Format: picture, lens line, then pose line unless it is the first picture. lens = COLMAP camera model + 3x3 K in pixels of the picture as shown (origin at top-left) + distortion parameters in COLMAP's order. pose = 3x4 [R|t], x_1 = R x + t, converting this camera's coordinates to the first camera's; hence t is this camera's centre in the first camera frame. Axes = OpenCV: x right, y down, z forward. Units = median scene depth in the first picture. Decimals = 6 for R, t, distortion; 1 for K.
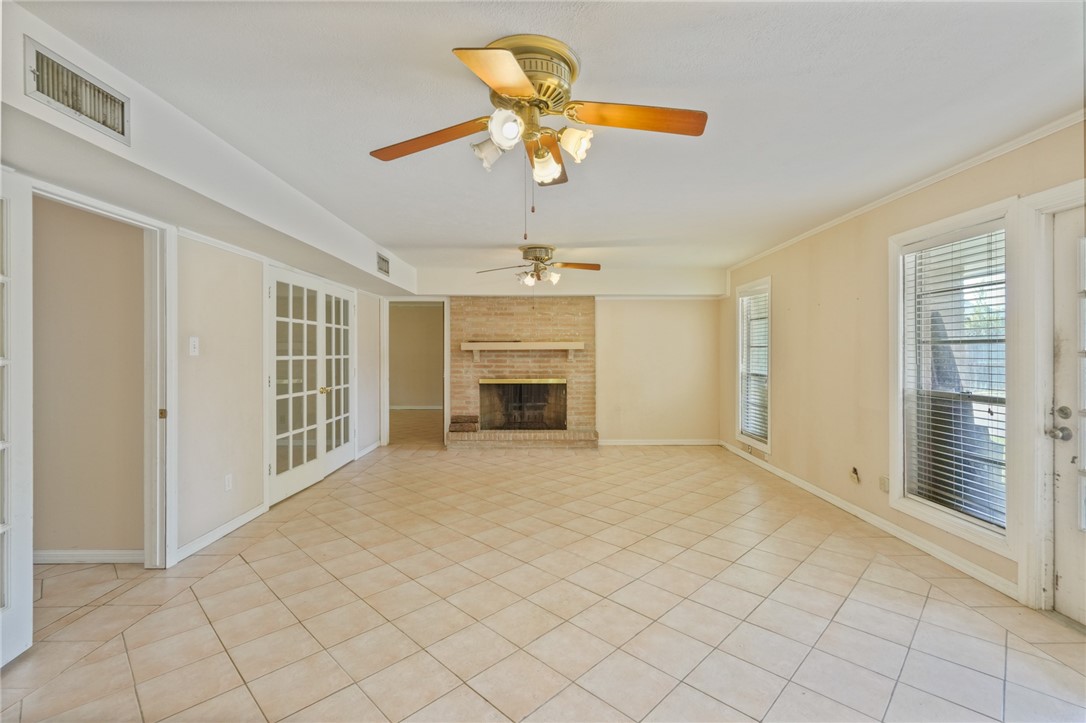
lens RADIAL K [[482.4, 0, 547.4], [0, 482.4, 356.5], [0, 0, 1]] dist [-0.001317, -0.000070]
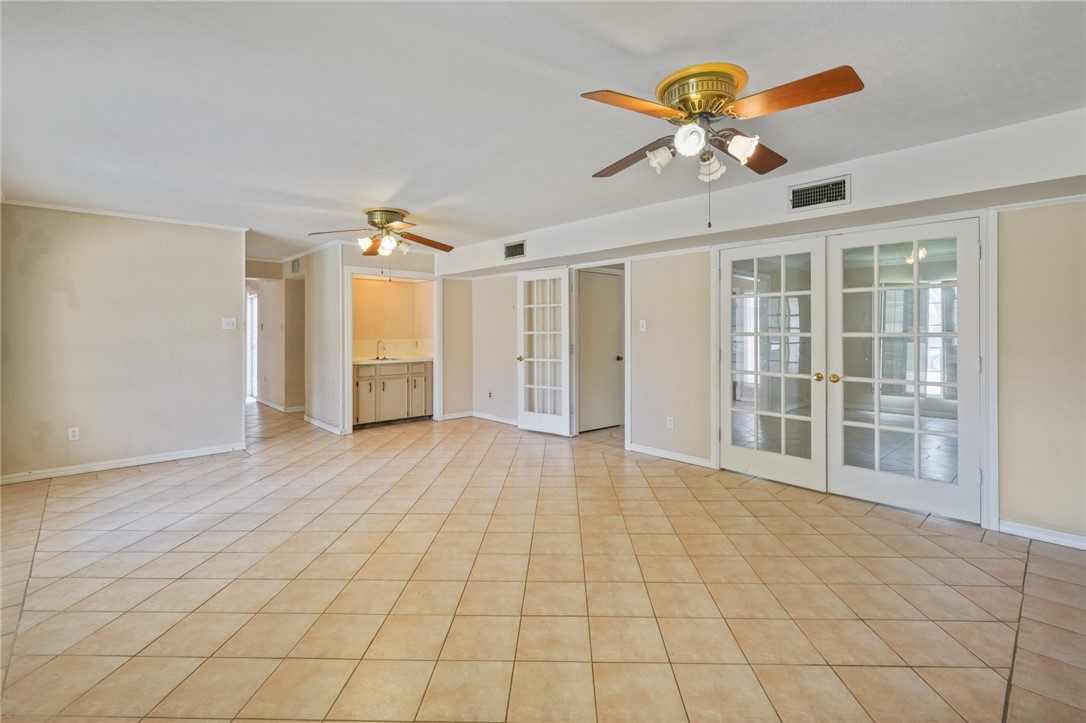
lens RADIAL K [[489.8, 0, 547.5], [0, 489.8, 332.8], [0, 0, 1]] dist [-0.001146, -0.000027]
pose [[-0.733369, 0.005275, -0.679811, 0.612184], [-0.001500, 0.999955, 0.009378, -0.010514], [0.679829, 0.007897, -0.733328, 1.986112]]
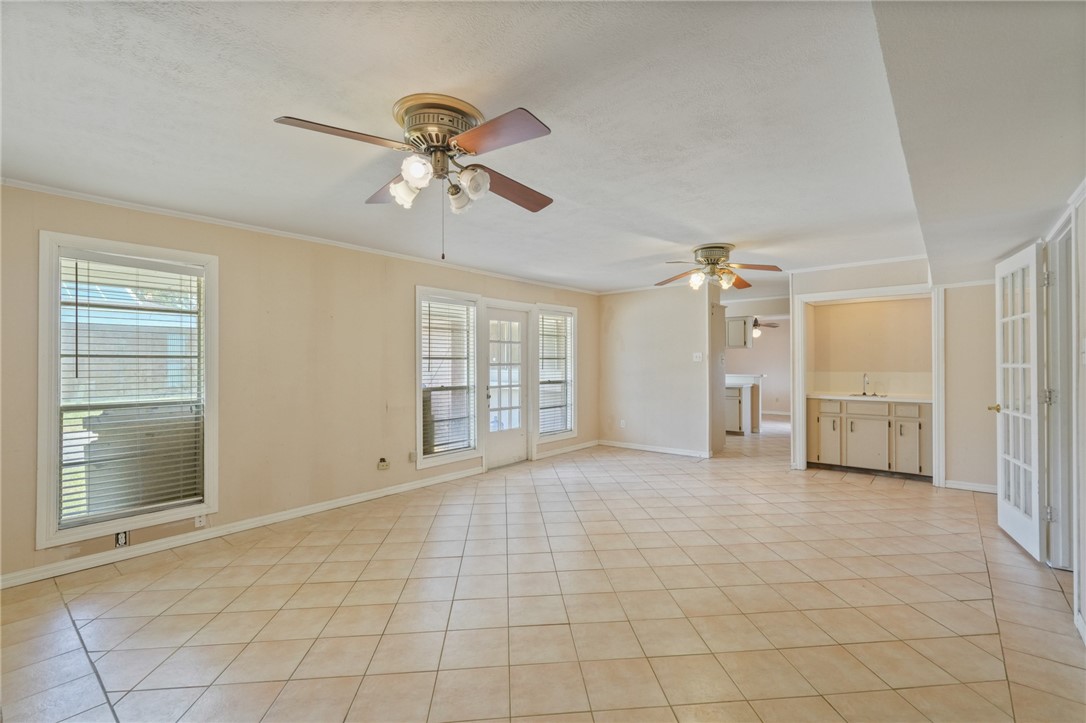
lens RADIAL K [[482.4, 0, 547.4], [0, 482.4, 356.5], [0, 0, 1]] dist [-0.001317, -0.000070]
pose [[-0.762238, 0.014058, 0.647144, -0.595539], [0.011397, 0.999901, -0.008296, -0.016296], [-0.647197, 0.001052, -0.762322, 2.050458]]
